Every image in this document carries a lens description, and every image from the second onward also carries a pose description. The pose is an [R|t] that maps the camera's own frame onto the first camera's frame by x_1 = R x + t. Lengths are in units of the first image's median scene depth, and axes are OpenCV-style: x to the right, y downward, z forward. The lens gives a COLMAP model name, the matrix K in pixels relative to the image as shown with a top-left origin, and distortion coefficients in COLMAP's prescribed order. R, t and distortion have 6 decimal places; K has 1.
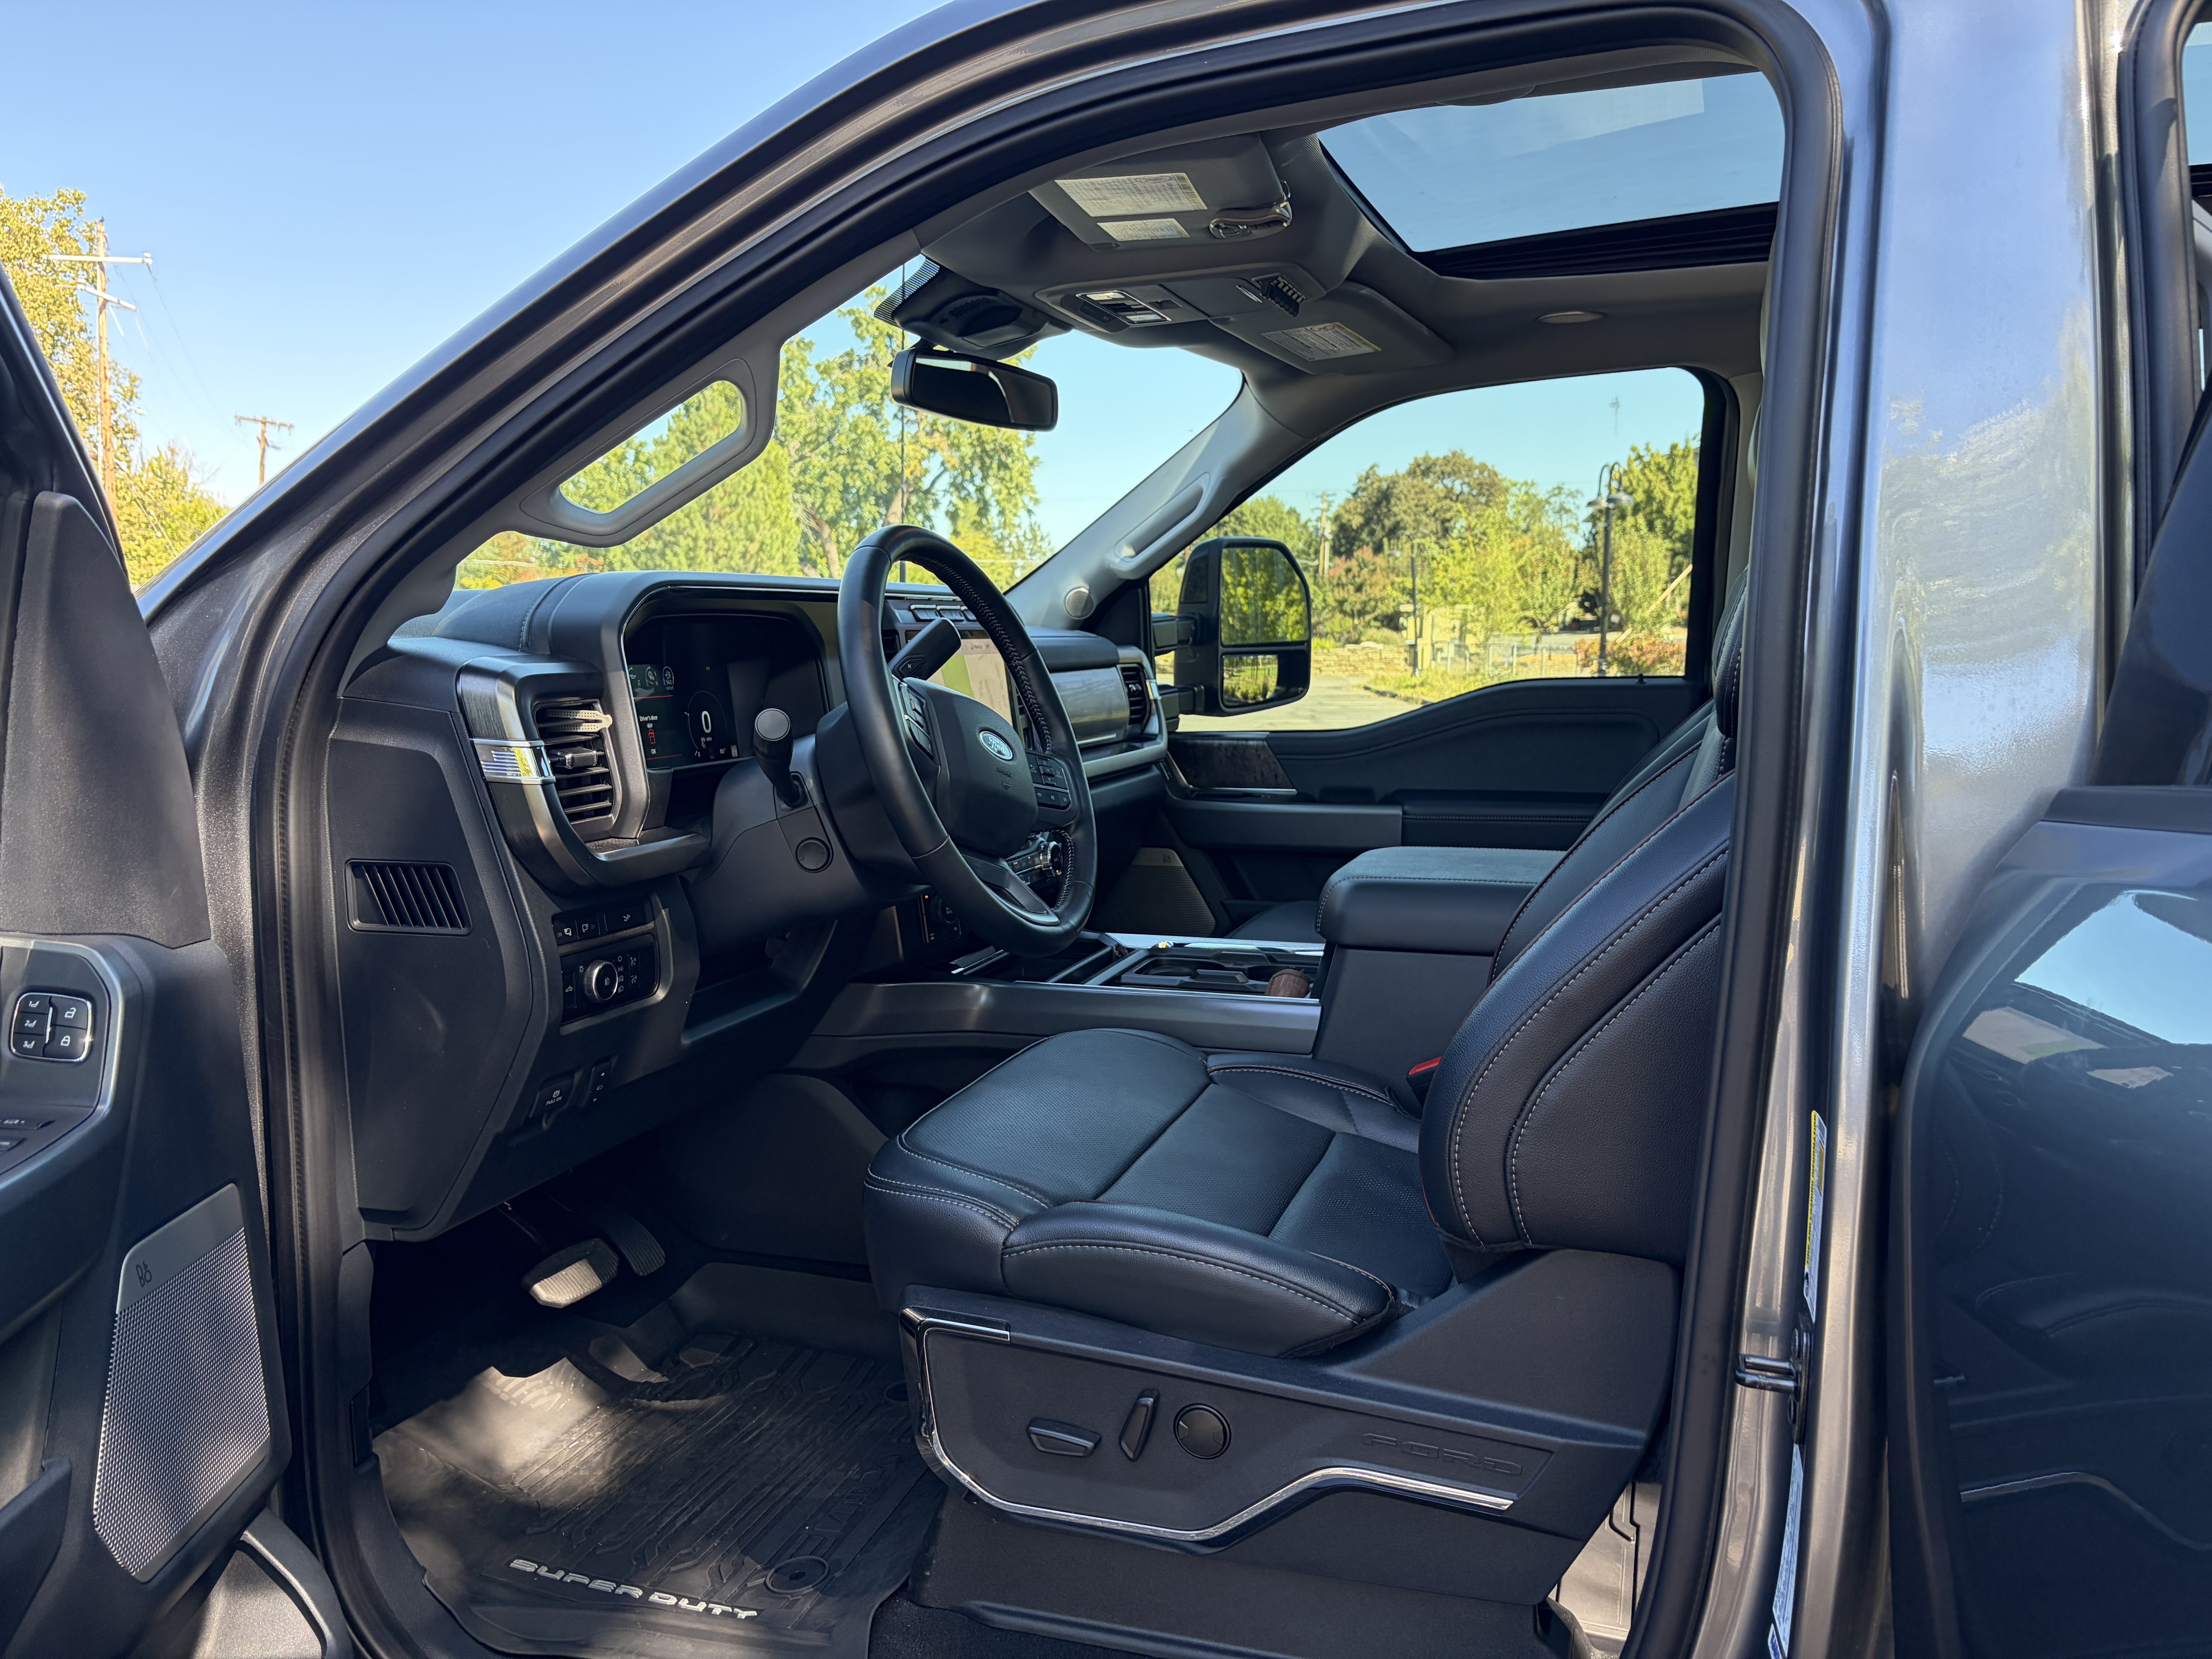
lens RADIAL K [[1678.9, 0, 1099.3], [0, 1678.9, 839.9], [0, 0, 1]] dist [0.062198, -0.074762]
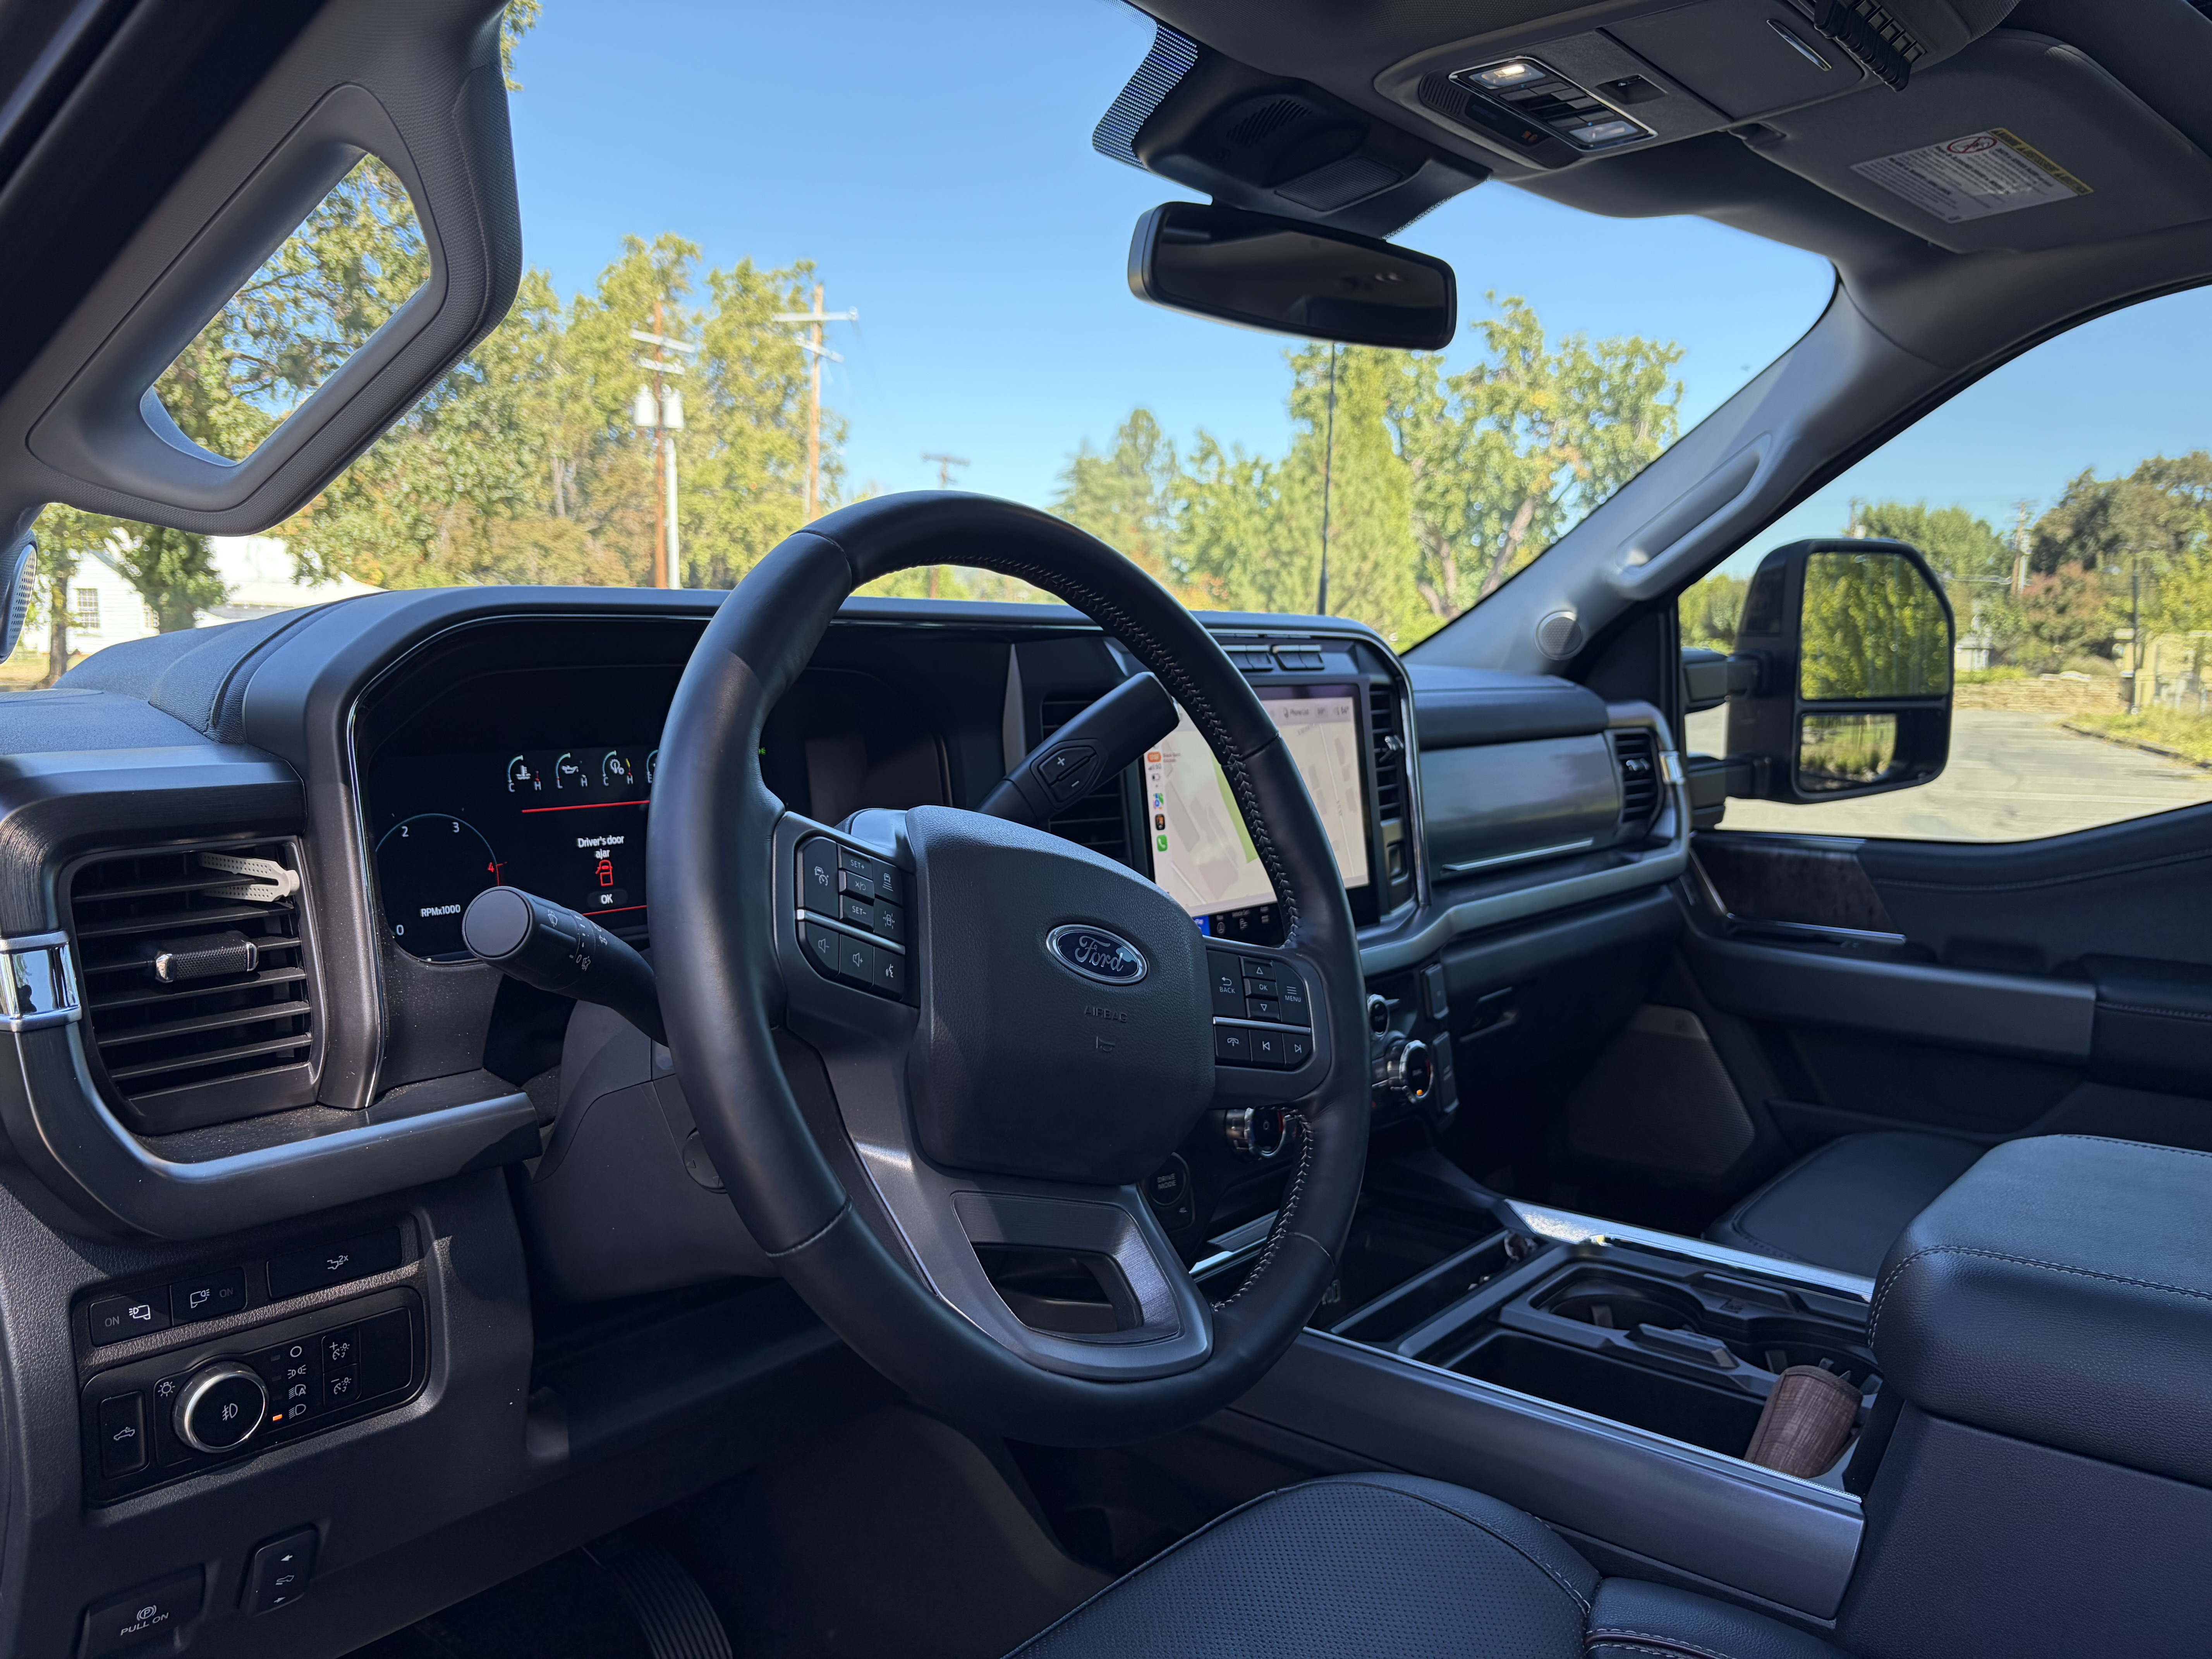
lens RADIAL K [[1678.9, 0, 1128.8], [0, 1678.9, 830.8], [0, 0, 1]] dist [0.062198, -0.074762]
pose [[0.940086, 0.052915, -0.336807, 0.048068], [-0.058298, 0.998282, -0.005881, -0.041698], [0.335917, 0.025164, 0.941555, 0.261540]]
